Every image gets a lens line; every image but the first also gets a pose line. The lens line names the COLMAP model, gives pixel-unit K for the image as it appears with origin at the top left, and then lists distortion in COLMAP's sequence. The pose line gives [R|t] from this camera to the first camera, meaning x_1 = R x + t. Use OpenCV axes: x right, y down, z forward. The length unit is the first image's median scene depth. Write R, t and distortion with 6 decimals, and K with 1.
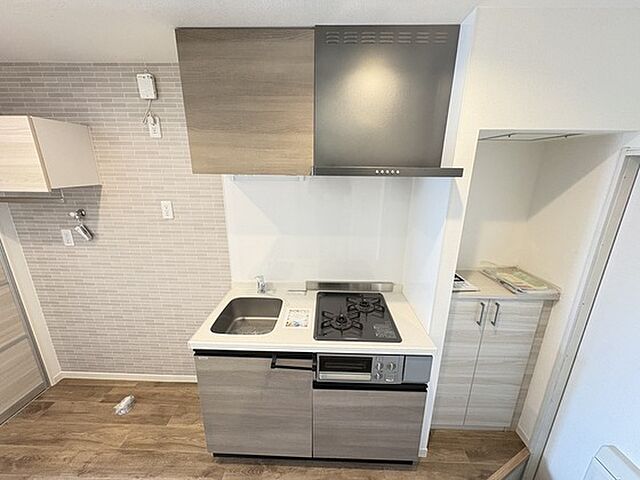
lens RADIAL K [[253.9, 0, 318.4], [0, 253.9, 239.7], [0, 0, 1]] dist [-0.000635, 0.000232]
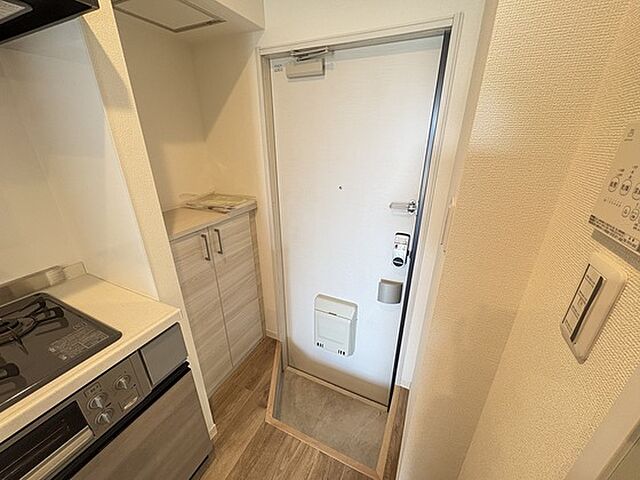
lens RADIAL K [[253.9, 0, 318.8], [0, 253.9, 239.8], [0, 0, 1]] dist [-0.000635, 0.000232]
pose [[0.404873, -0.354123, 0.843015, 0.084619], [0.251122, 0.929572, 0.269877, 0.132498], [-0.879213, 0.102434, 0.465287, 0.266968]]
